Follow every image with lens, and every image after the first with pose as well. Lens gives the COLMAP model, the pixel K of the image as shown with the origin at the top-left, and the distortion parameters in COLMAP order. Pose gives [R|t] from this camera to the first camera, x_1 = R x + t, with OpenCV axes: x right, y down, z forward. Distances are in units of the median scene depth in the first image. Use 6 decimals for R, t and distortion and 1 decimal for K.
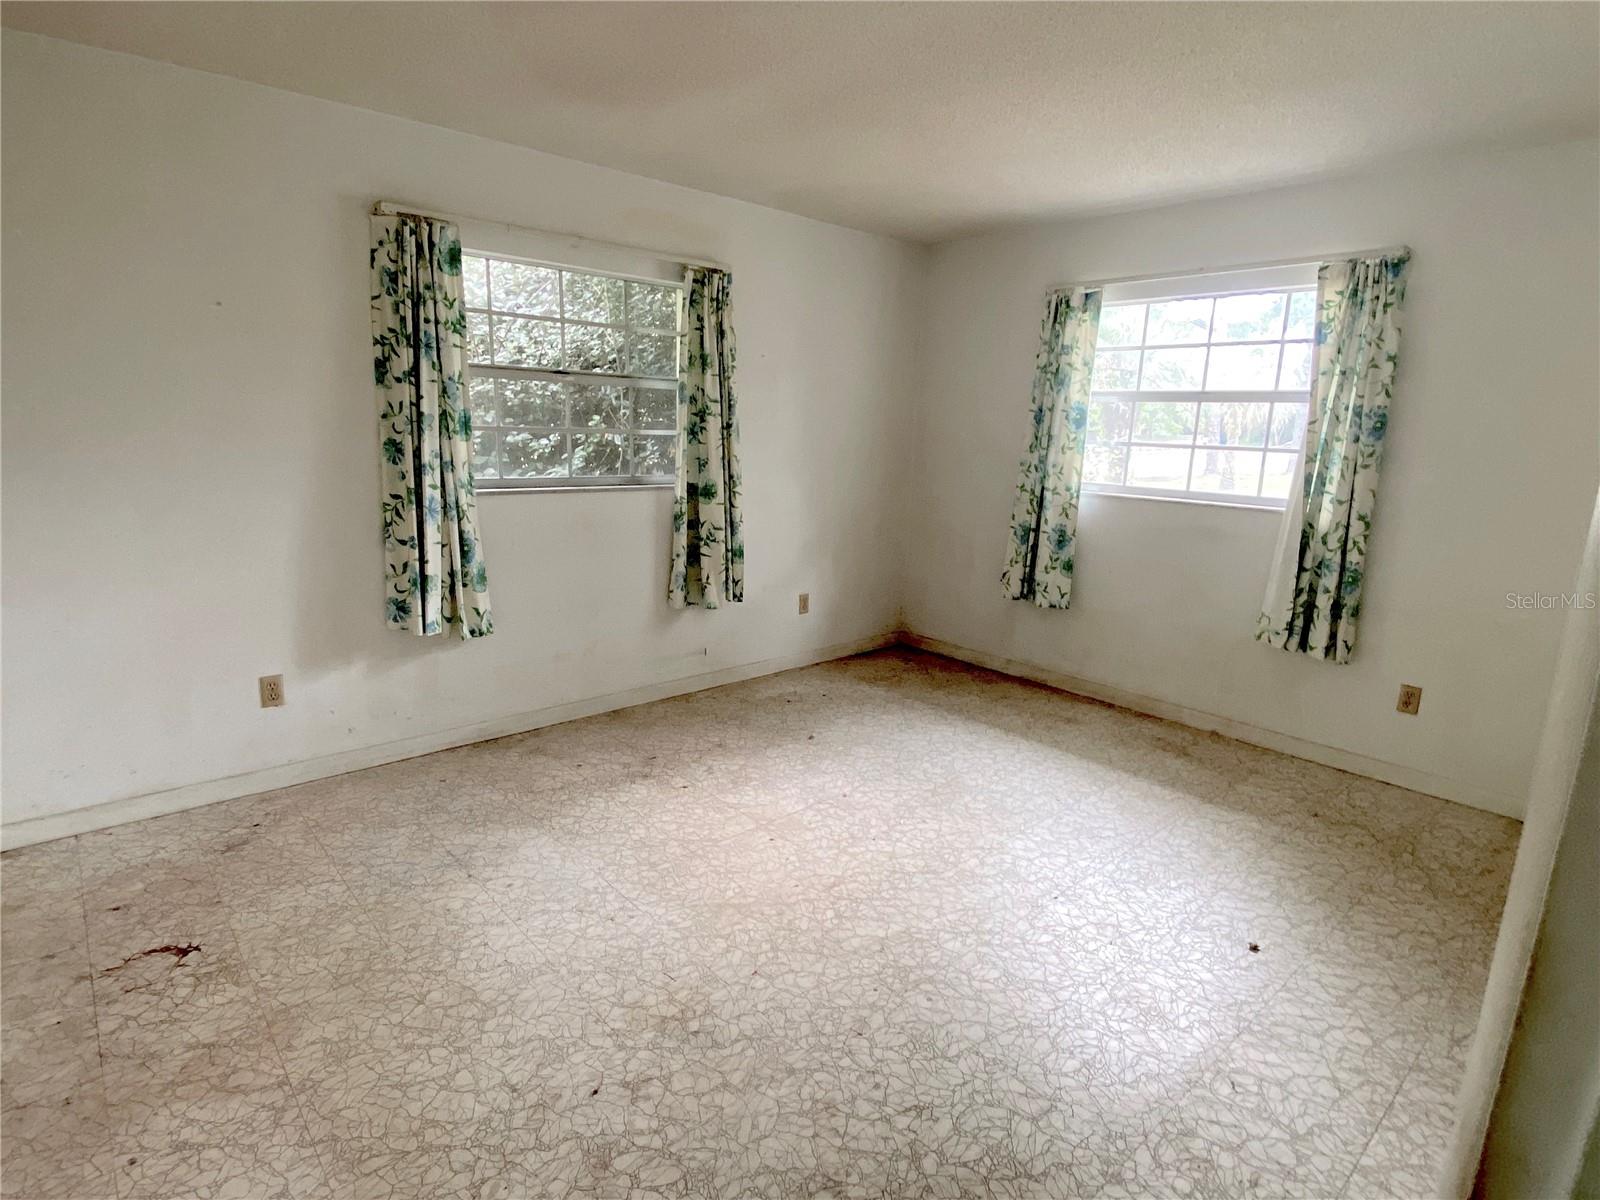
lens RADIAL K [[833.2, 0, 789.9], [0, 833.2, 601.4], [0, 0, 1]] dist [0.070442, -0.070563]
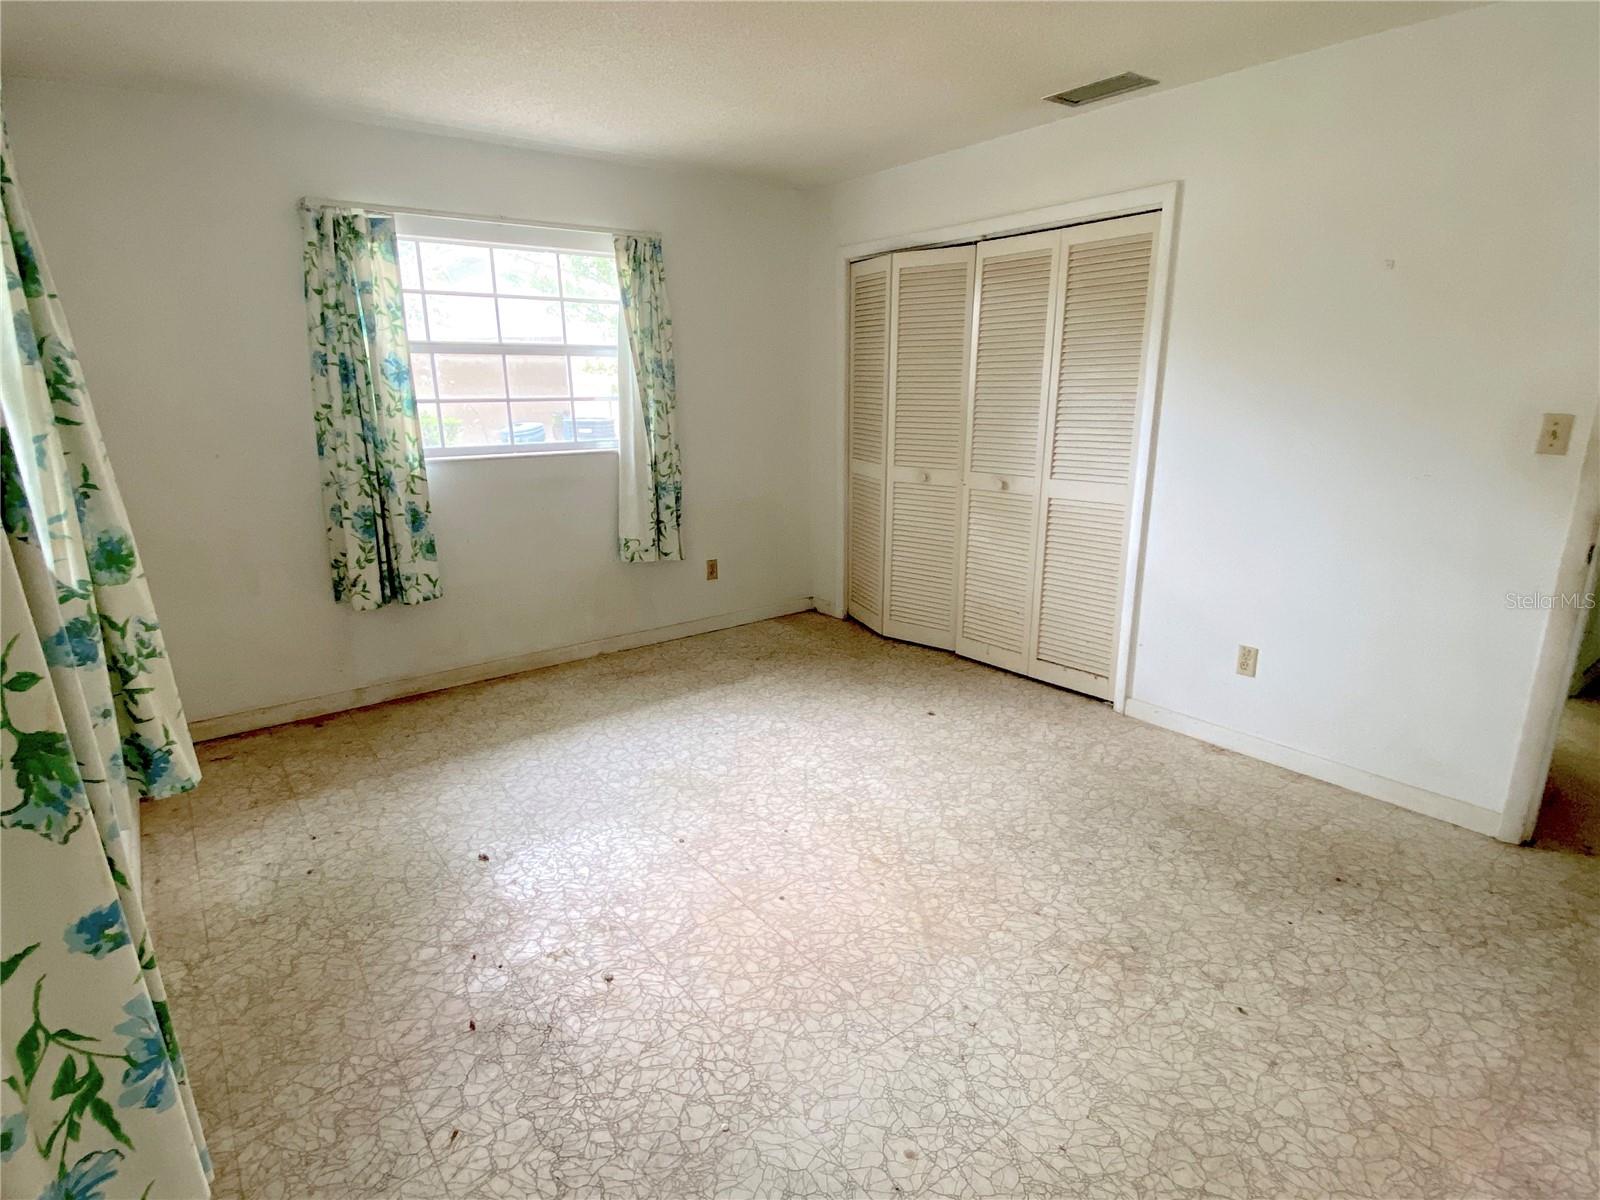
lens RADIAL K [[836.3, 0, 800.0], [0, 836.3, 600.0], [0, 0, 1]] dist [0.019055, -0.018390]
pose [[0.069960, -0.287715, 0.955157, -0.511599], [0.222953, 0.937792, 0.266154, -0.146786], [-0.972316, 0.194335, 0.129755, 0.577225]]
